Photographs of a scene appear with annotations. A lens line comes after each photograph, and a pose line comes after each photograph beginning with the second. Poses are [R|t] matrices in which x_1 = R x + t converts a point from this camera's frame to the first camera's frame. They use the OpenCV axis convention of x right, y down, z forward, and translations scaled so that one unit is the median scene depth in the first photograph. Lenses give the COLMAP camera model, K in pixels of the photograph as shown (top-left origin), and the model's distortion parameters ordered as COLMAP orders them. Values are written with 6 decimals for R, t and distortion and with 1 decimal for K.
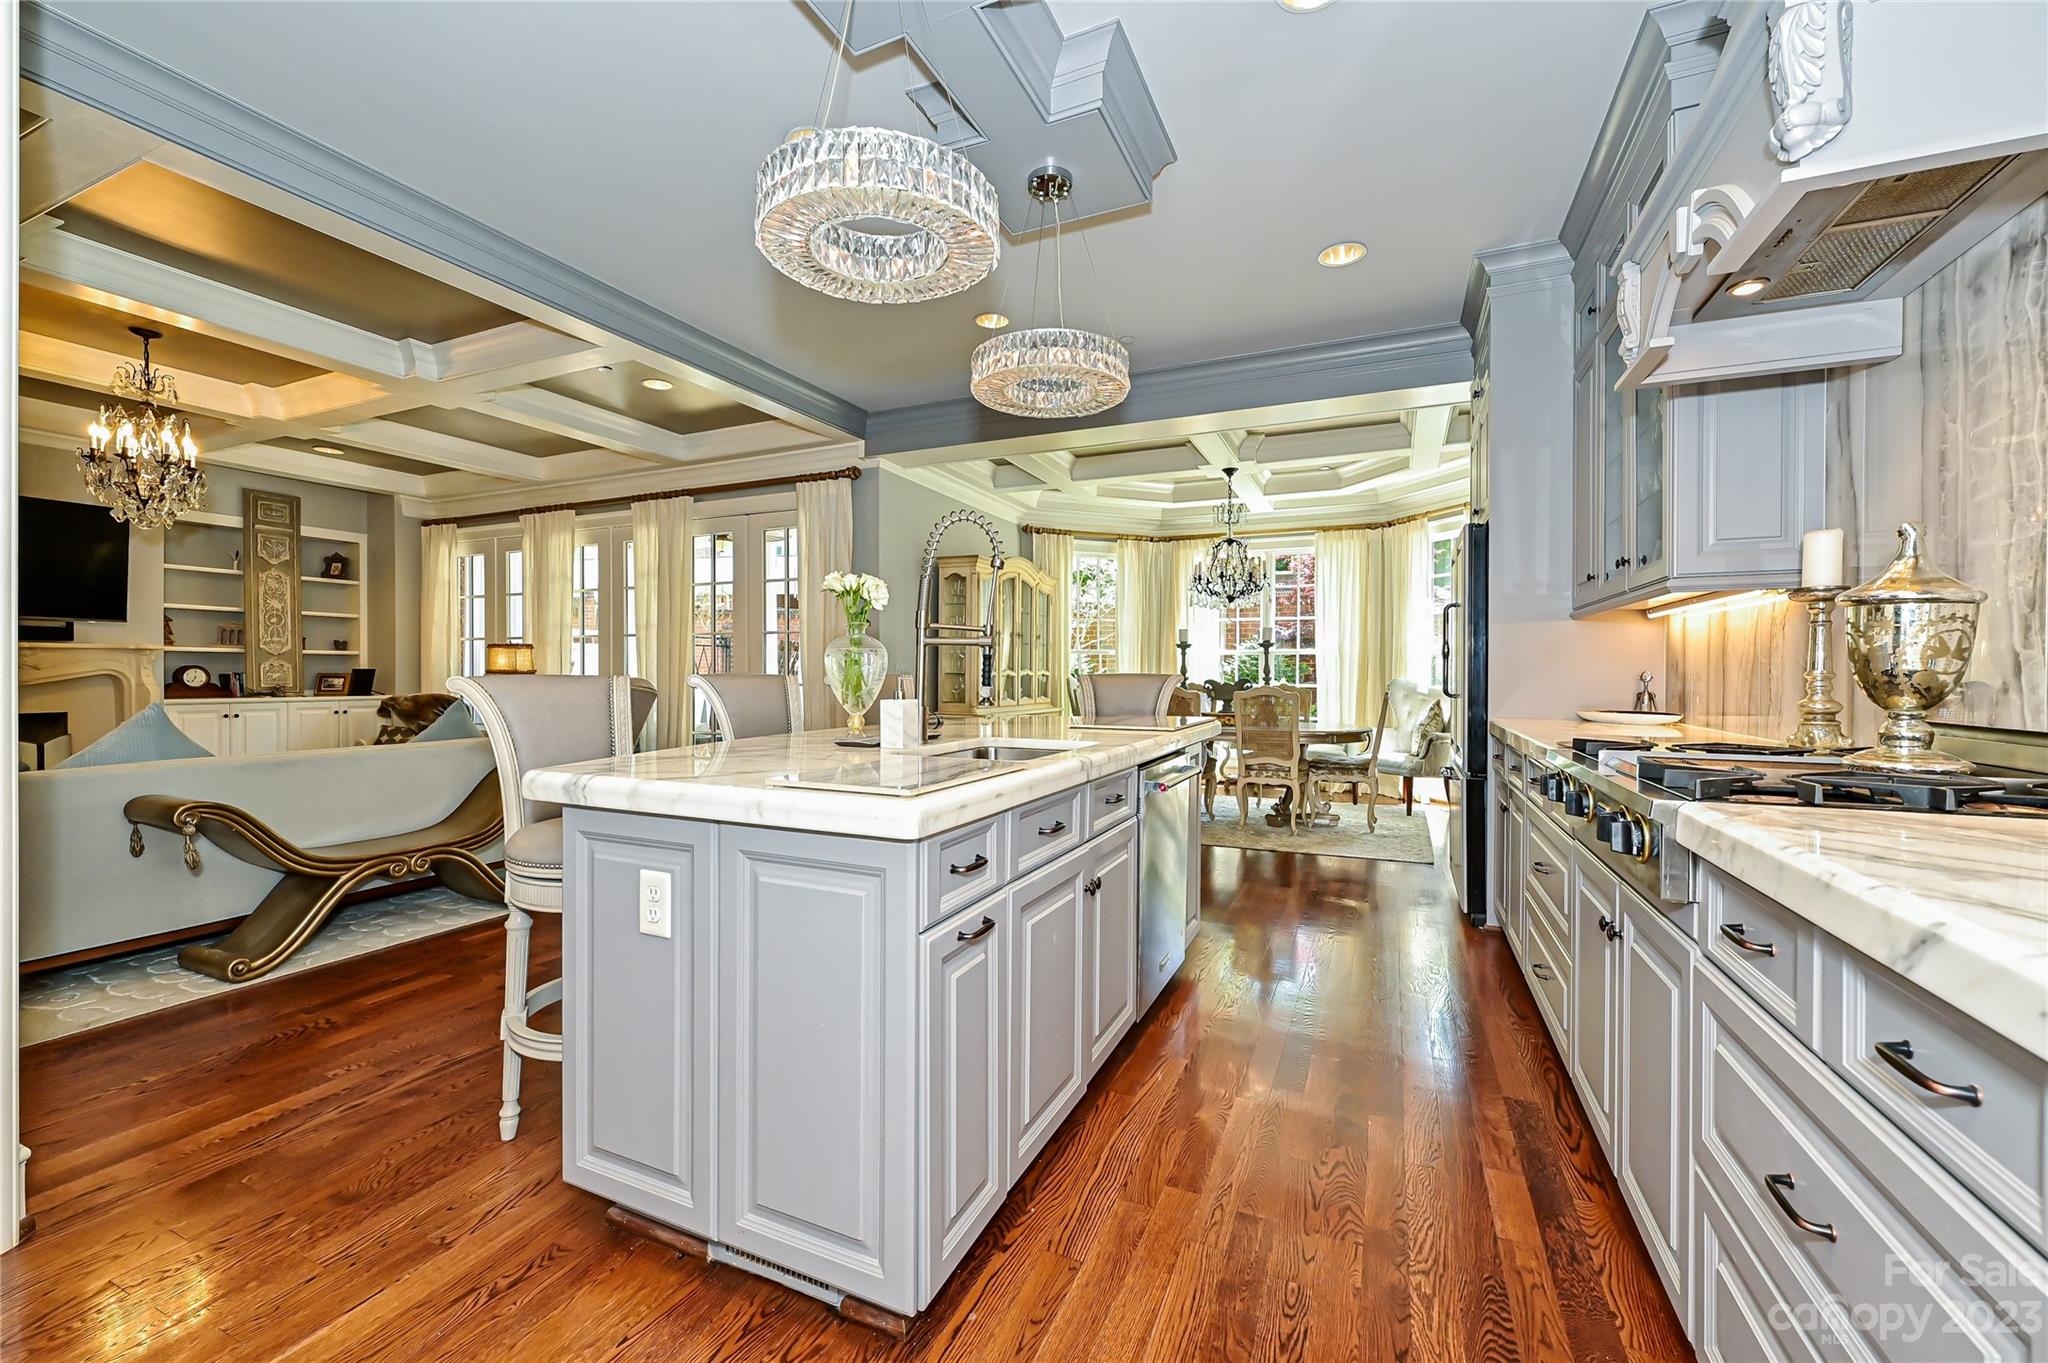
lens RADIAL K [[815.6, 0, 1022.1], [0, 815.6, 677.1], [0, 0, 1]] dist [-0.003065, 0.000766]
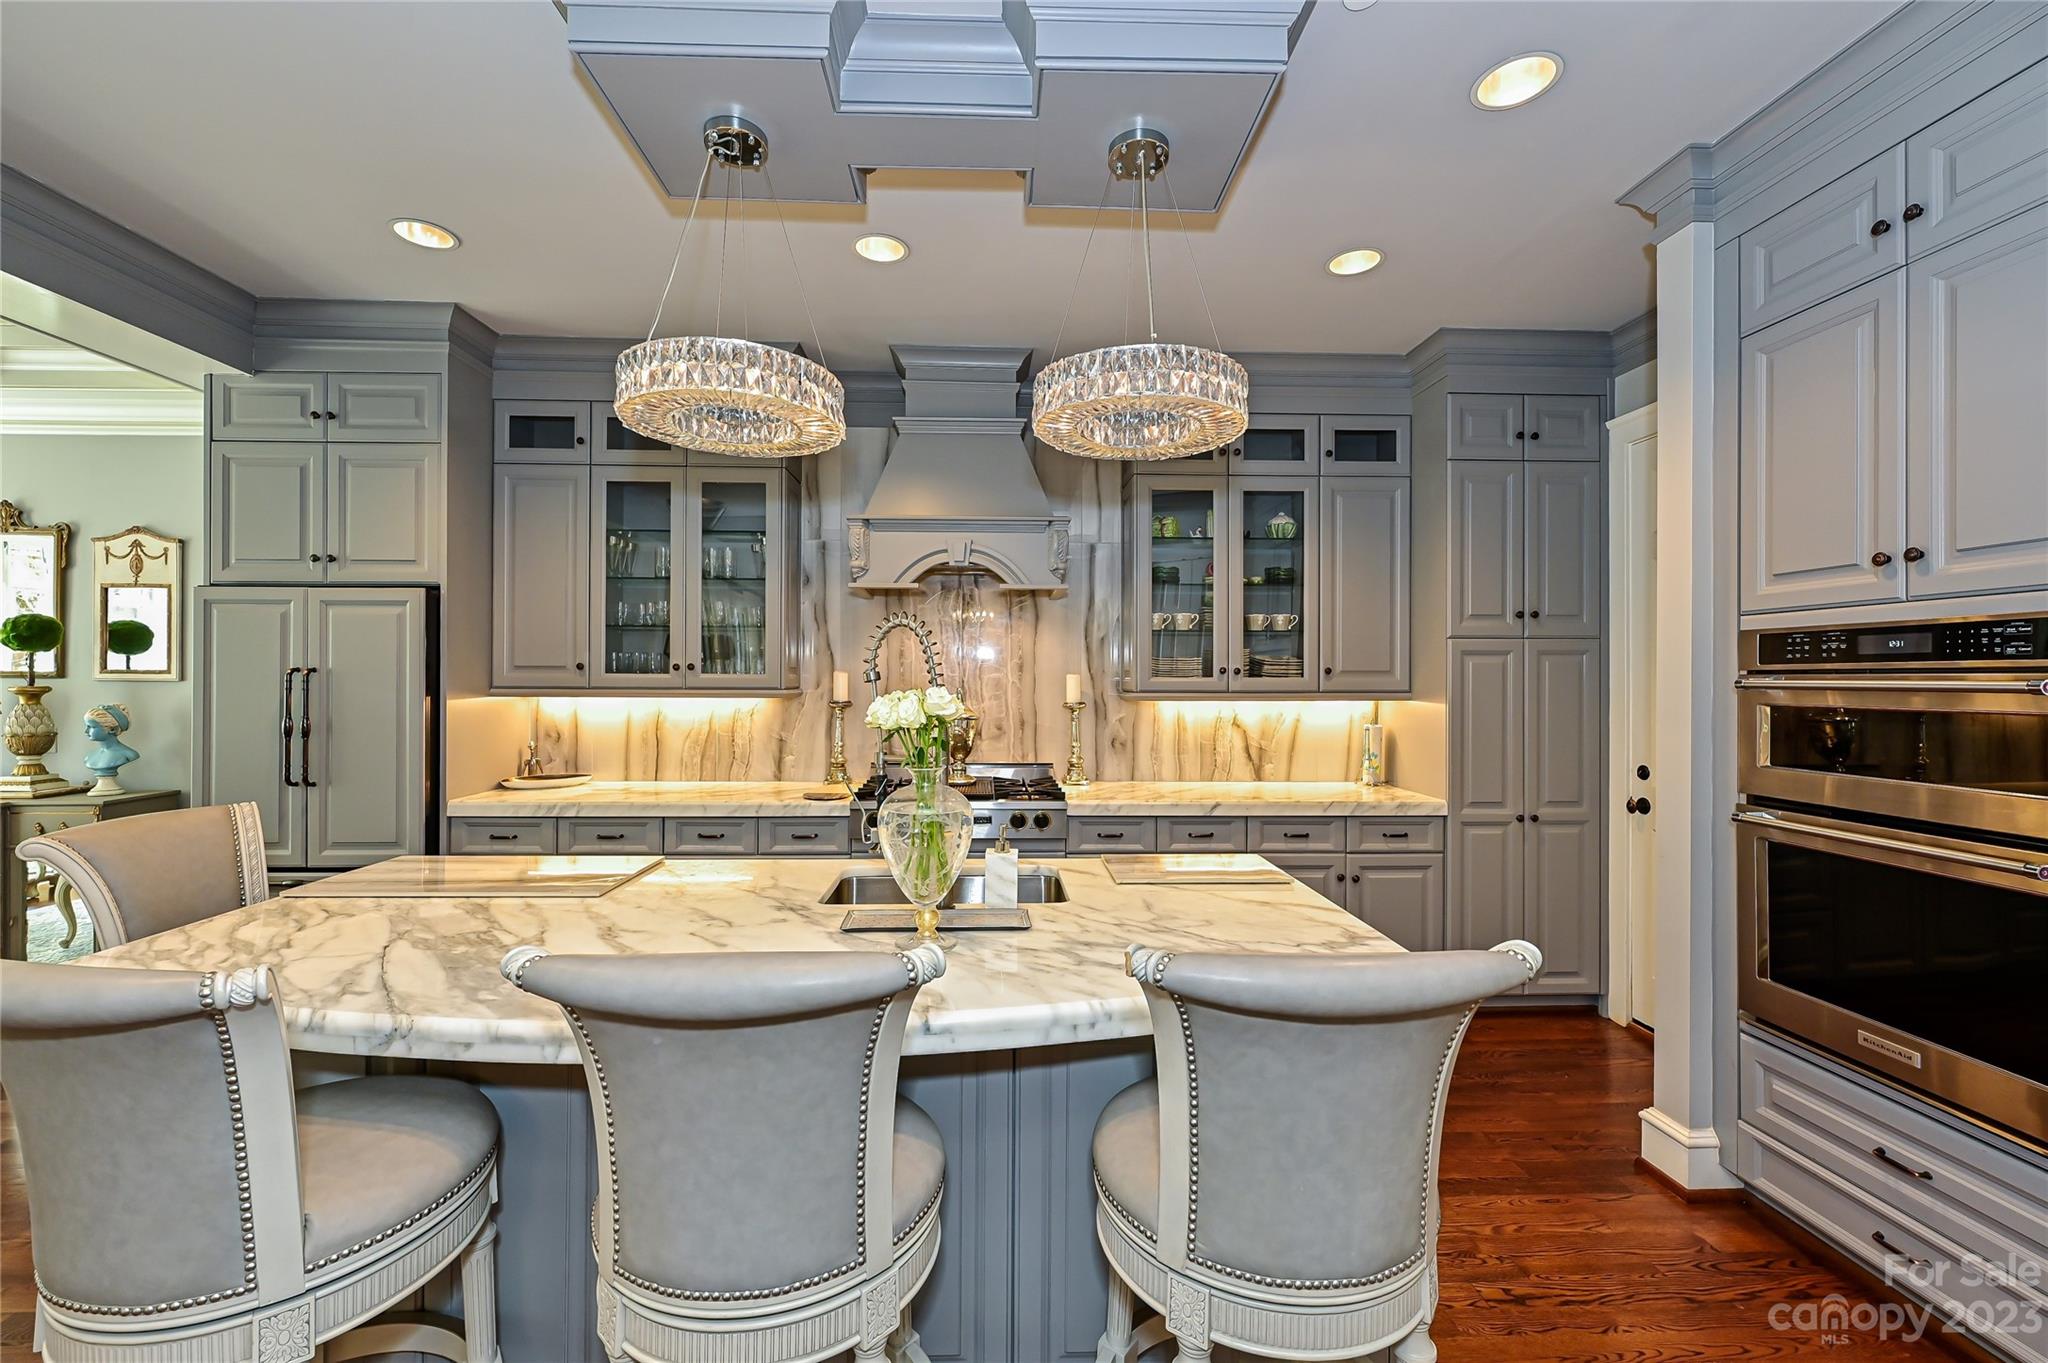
lens RADIAL K [[815.6, 0, 1017.4], [0, 815.6, 669.8], [0, 0, 1]] dist [-0.003065, 0.000766]
pose [[-0.446584, 0.007186, 0.894713, -0.343300], [0.000244, 0.999969, -0.007909, -0.058360], [-0.894741, -0.003314, -0.446572, 0.517018]]
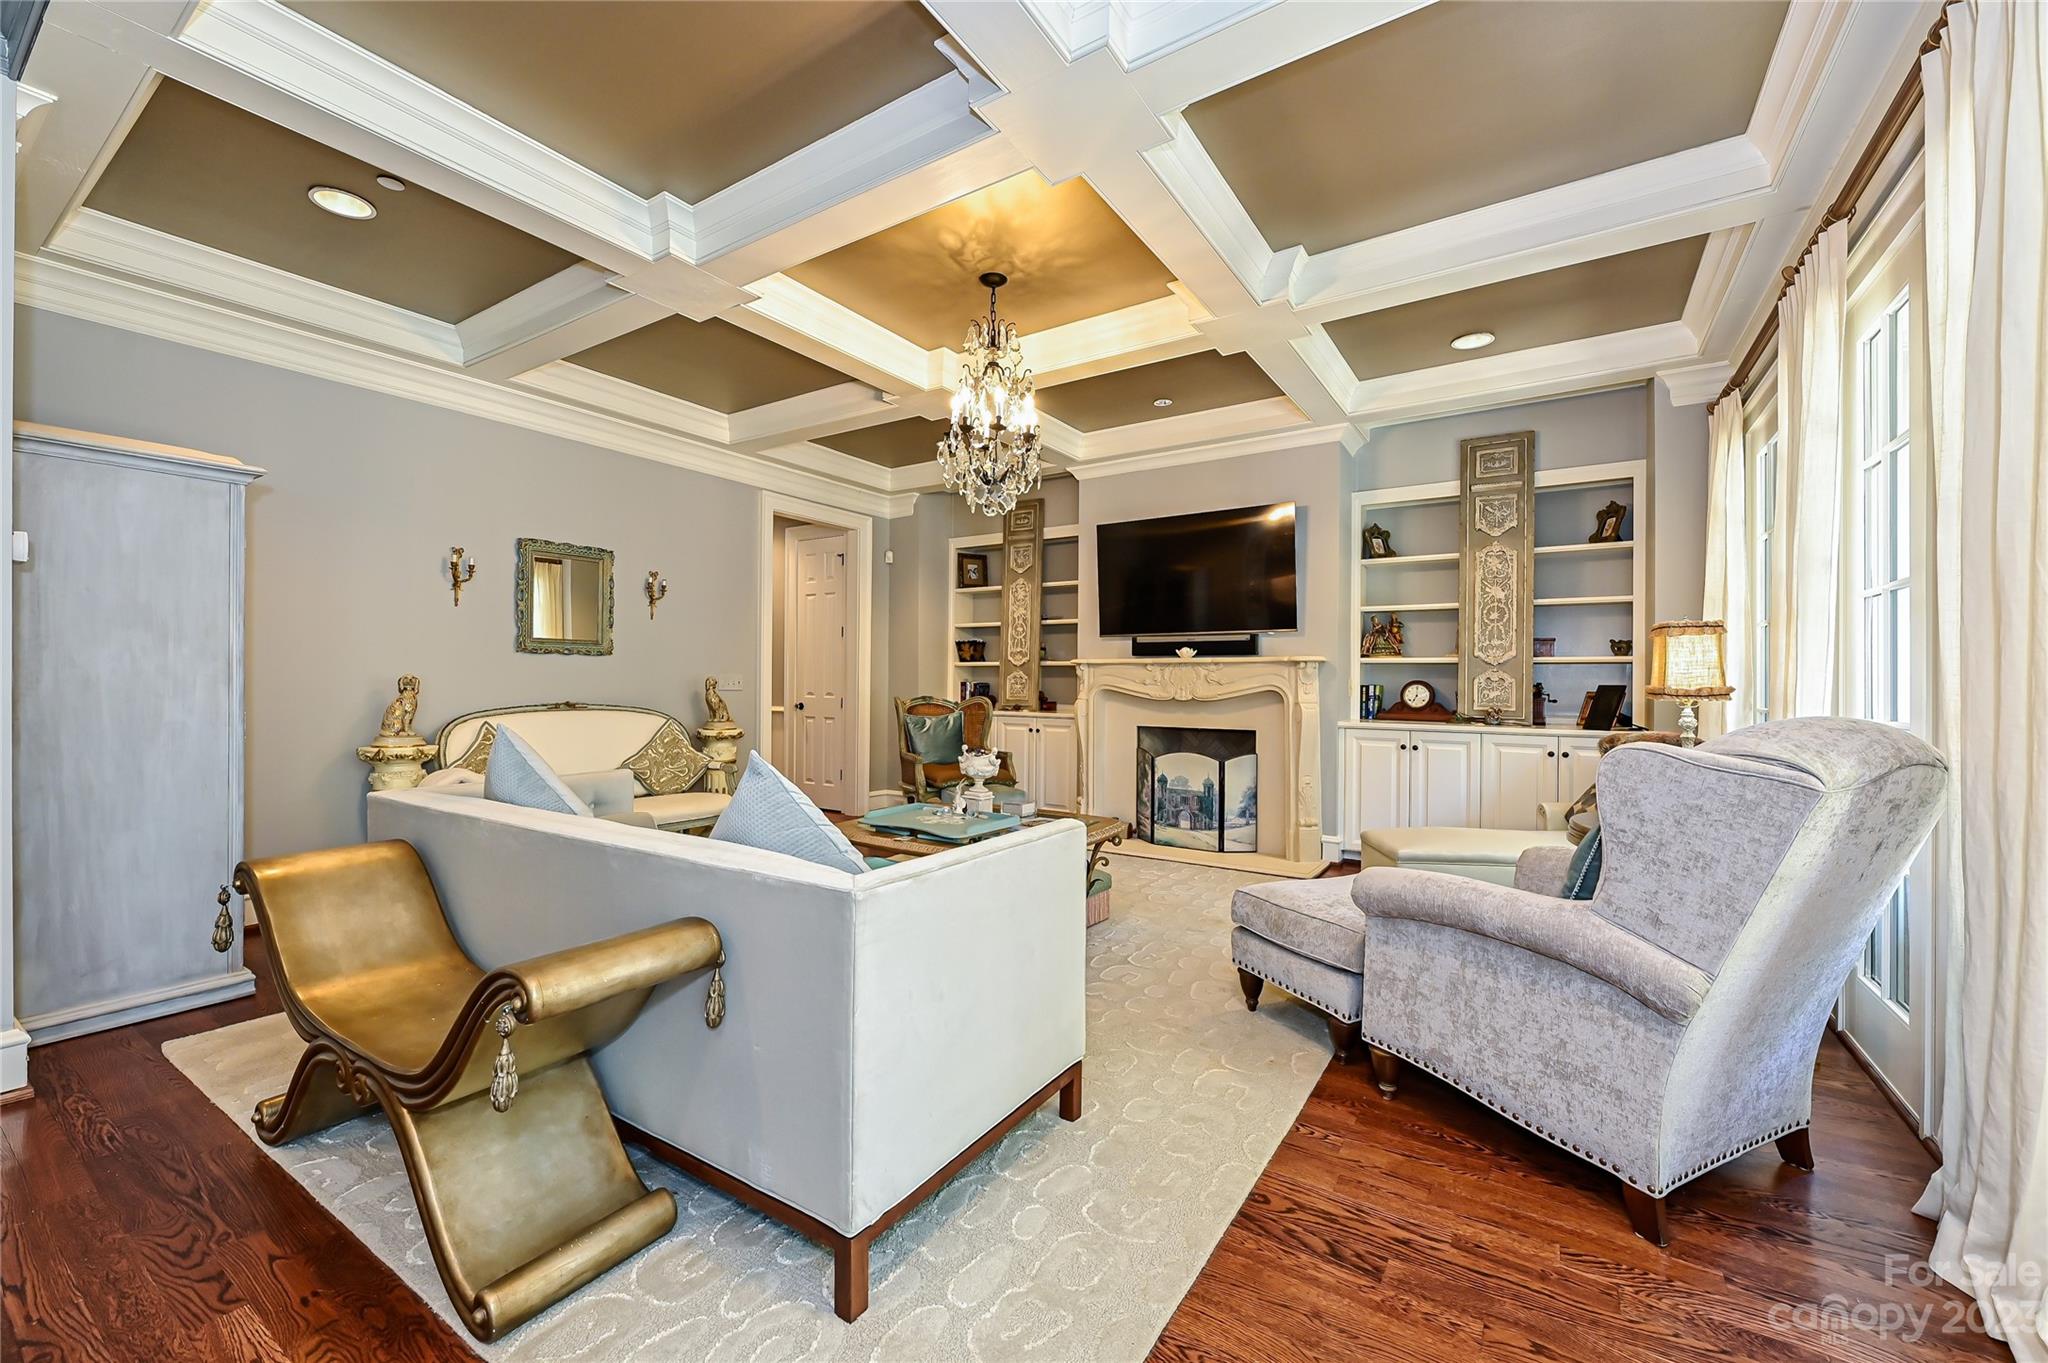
lens RADIAL K [[815.6, 0, 1019.1], [0, 815.6, 682.1], [0, 0, 1]] dist [-0.003065, 0.000766]
pose [[-0.162108, -0.001960, -0.986771, -0.195675], [-0.014162, 0.999900, 0.000341, -0.008765], [0.986671, 0.014030, -0.162120, 0.880266]]
